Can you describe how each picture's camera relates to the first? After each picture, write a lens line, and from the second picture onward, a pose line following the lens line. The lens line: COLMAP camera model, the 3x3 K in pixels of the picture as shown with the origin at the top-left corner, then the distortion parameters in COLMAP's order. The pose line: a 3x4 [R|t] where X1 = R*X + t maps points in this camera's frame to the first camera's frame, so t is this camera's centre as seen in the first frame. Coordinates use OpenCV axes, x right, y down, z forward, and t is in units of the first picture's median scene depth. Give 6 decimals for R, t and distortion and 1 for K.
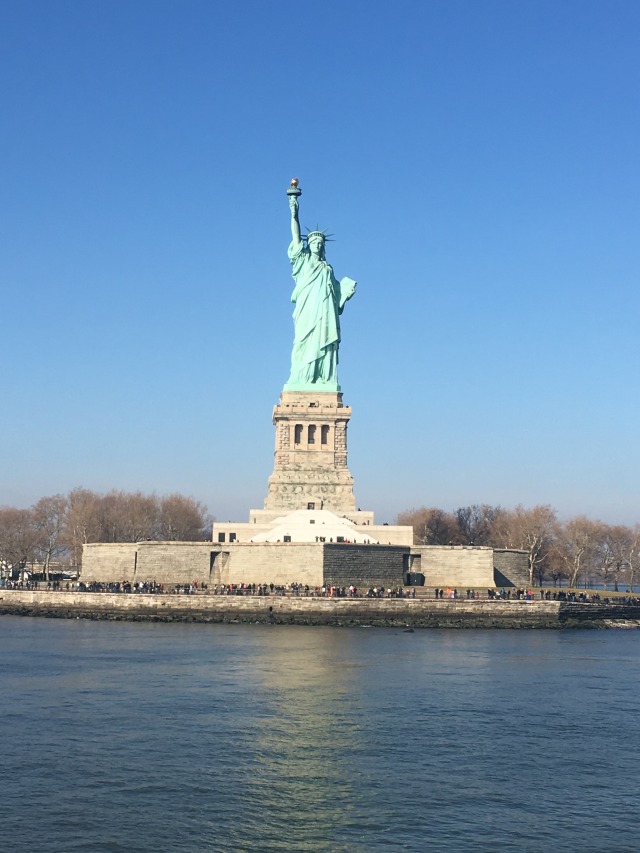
lens RADIAL K [[1408.0, 0, 329.9], [0, 1408.0, 416.4], [0, 0, 1]] dist [-0.025205, 0.000000]
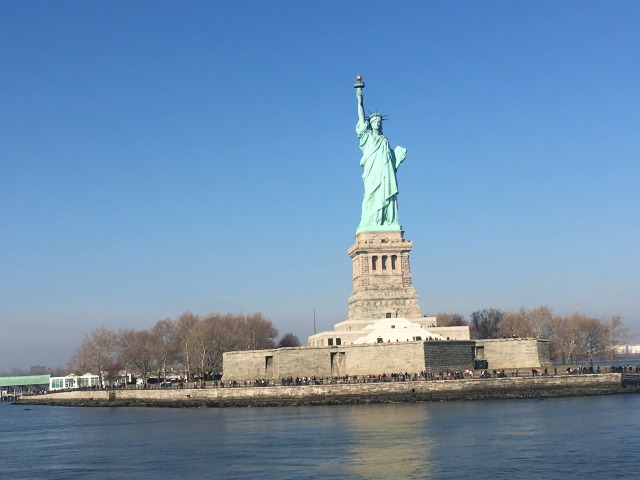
lens RADIAL K [[1056.4, 0, 298.9], [0, 1056.4, 232.1], [0, 0, 1]] dist [-0.025205, 0.000000]
pose [[0.998058, -0.051255, 0.035410, -0.131424], [0.051894, 0.998501, -0.017393, -0.003256], [-0.034466, 0.019197, 0.999221, -0.014938]]
